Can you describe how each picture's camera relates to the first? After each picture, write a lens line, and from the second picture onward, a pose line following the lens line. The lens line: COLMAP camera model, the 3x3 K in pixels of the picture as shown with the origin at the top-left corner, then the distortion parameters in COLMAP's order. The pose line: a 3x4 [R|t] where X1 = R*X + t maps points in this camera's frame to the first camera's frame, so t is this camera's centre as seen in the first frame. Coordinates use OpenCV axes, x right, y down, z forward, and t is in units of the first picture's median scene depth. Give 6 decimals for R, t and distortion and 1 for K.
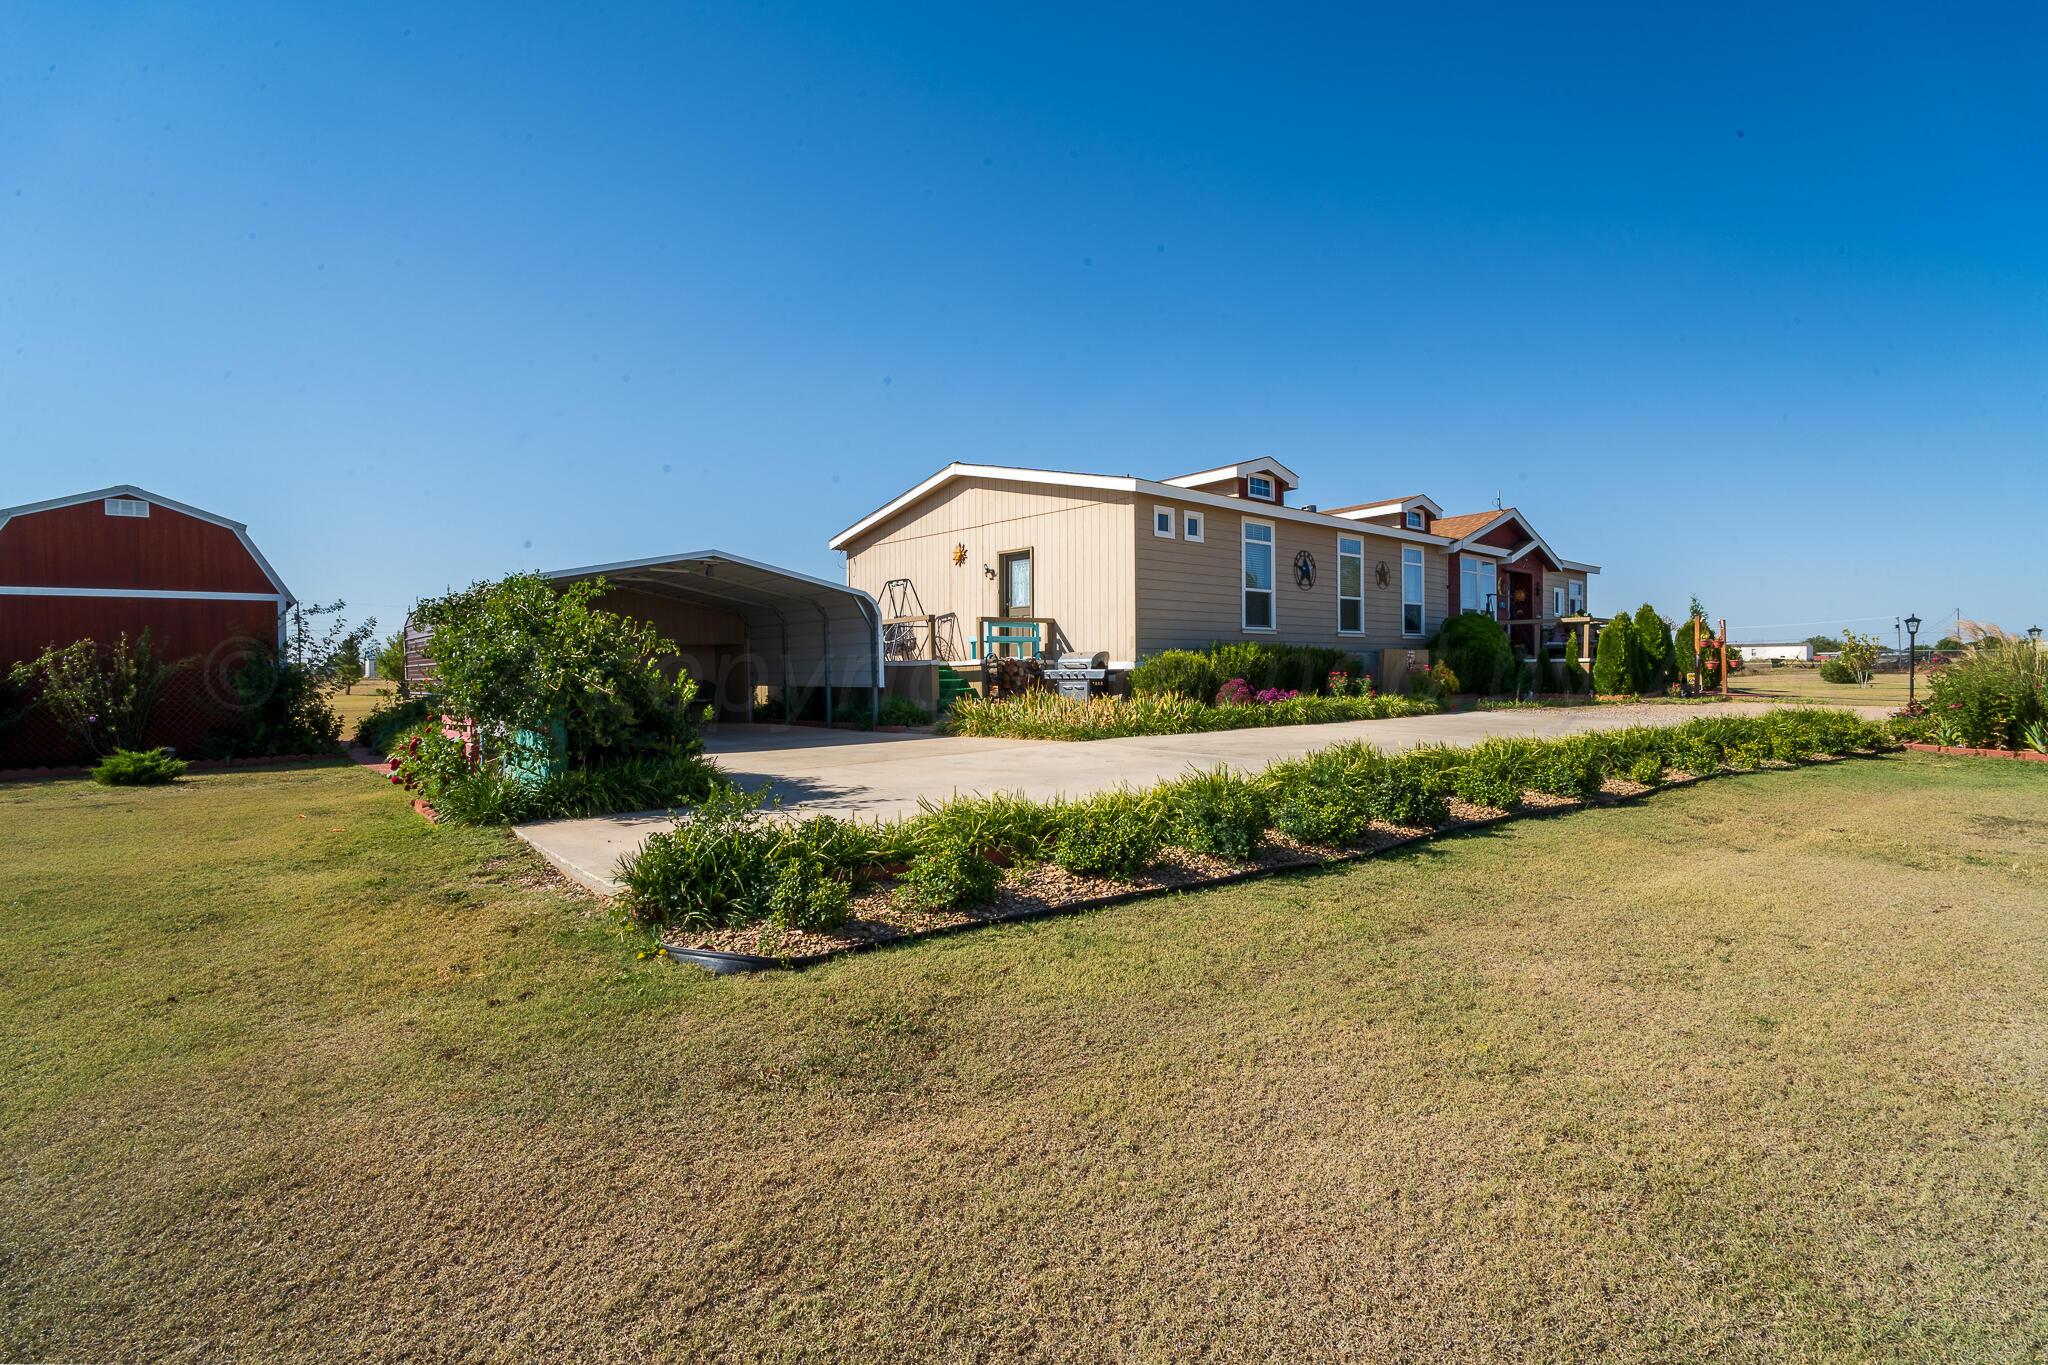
lens RADIAL K [[951.9, 0, 1016.7], [0, 951.9, 674.9], [0, 0, 1]] dist [-0.013014, 0.004016]
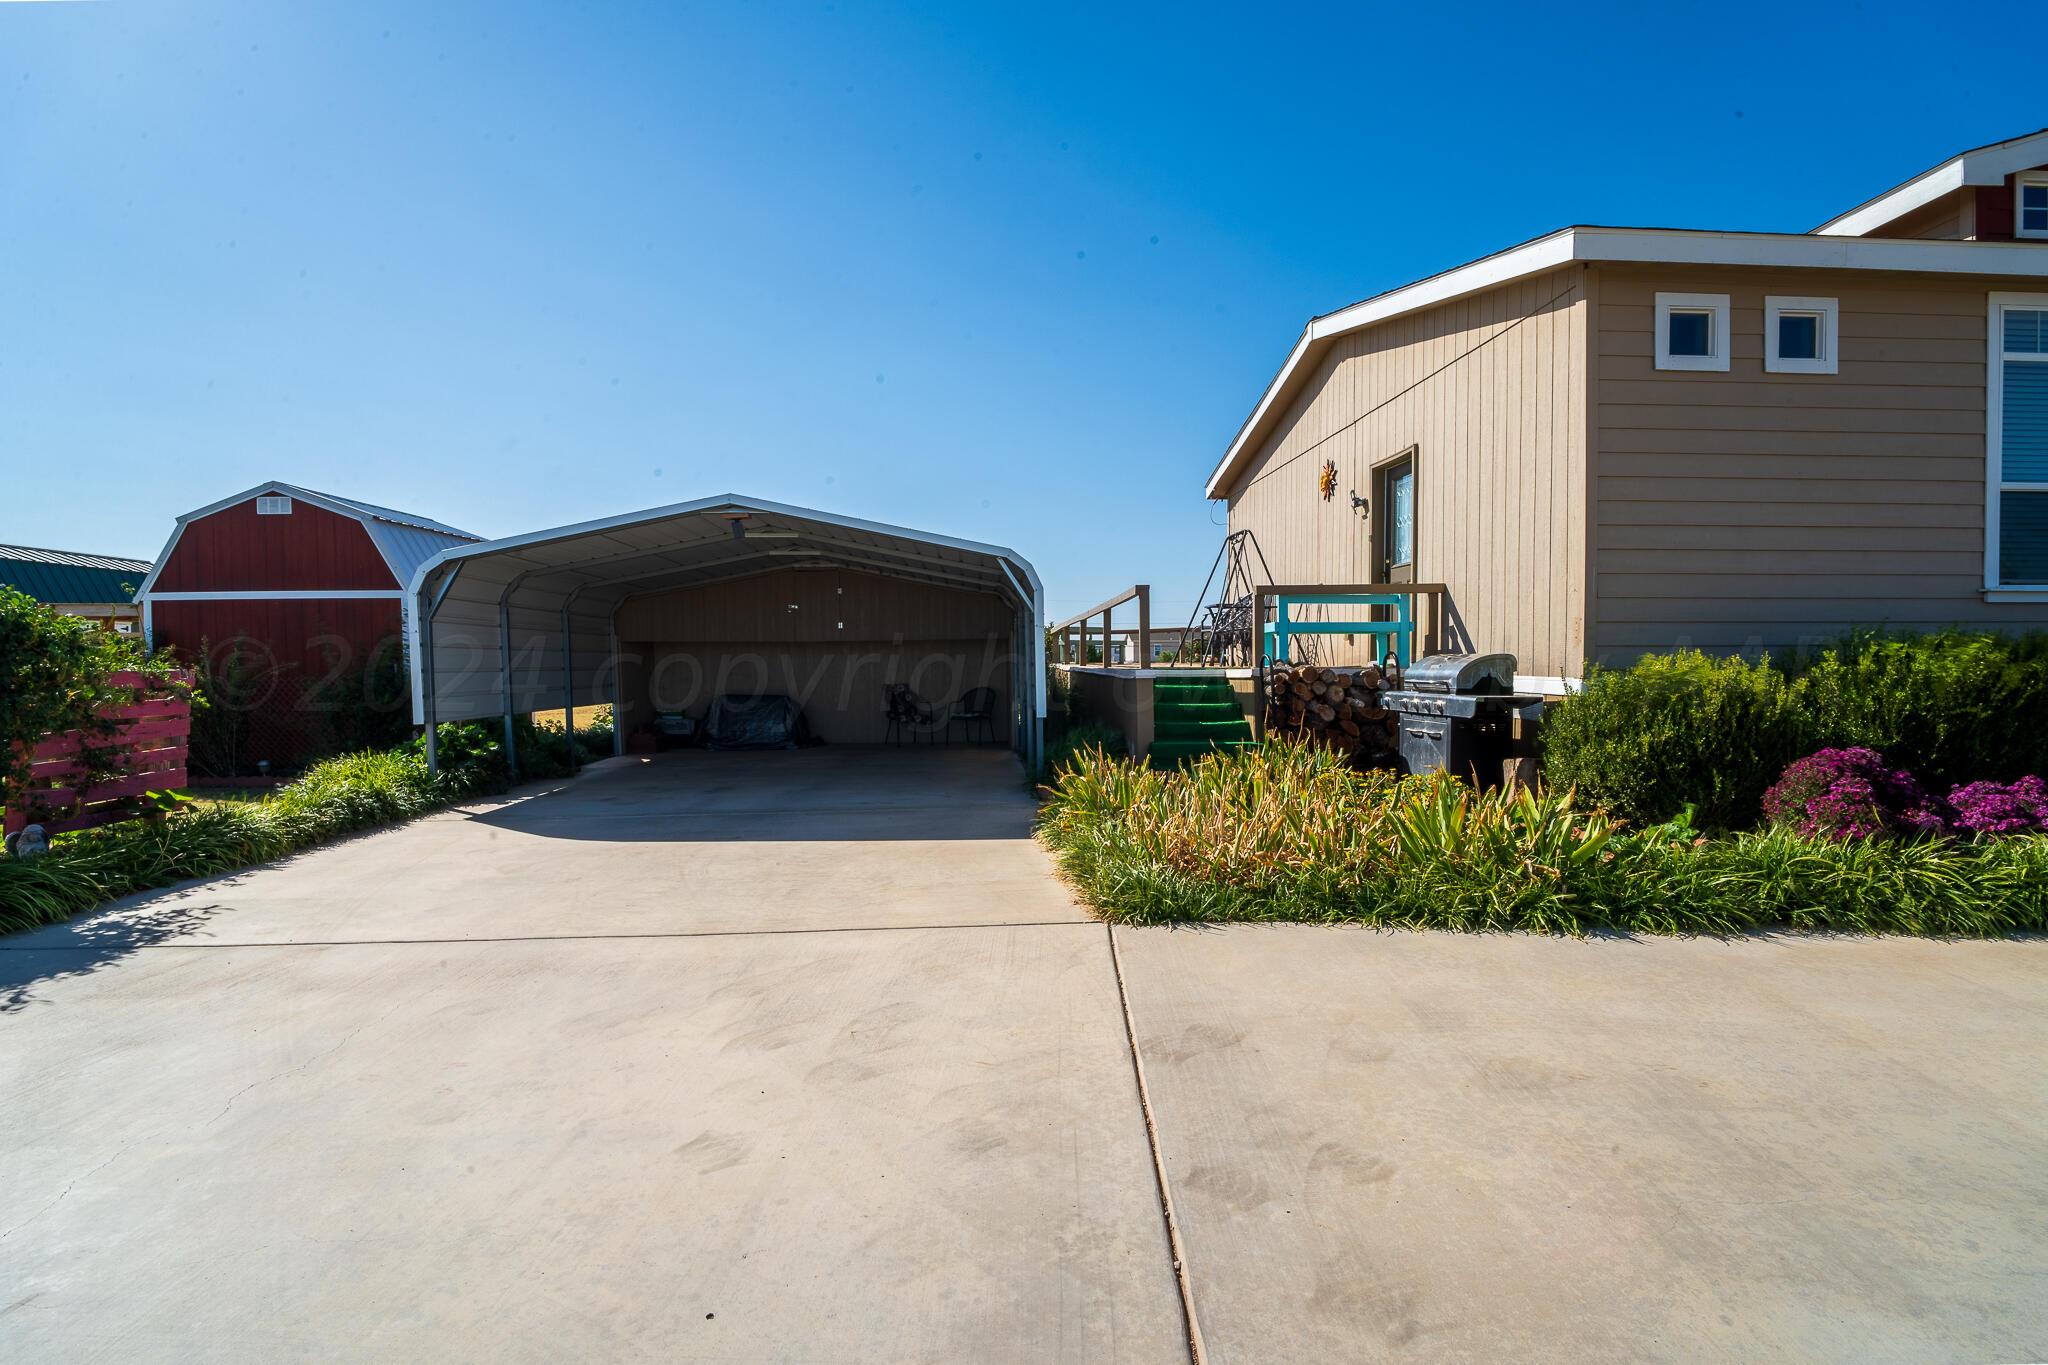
lens RADIAL K [[951.9, 0, 1035.4], [0, 951.9, 675.3], [0, 0, 1]] dist [-0.013014, 0.004016]
pose [[0.789762, 0.018057, -0.613148, 0.182133], [-0.007568, 0.999777, 0.019696, -0.020866], [0.613367, -0.010915, 0.789723, 0.505749]]
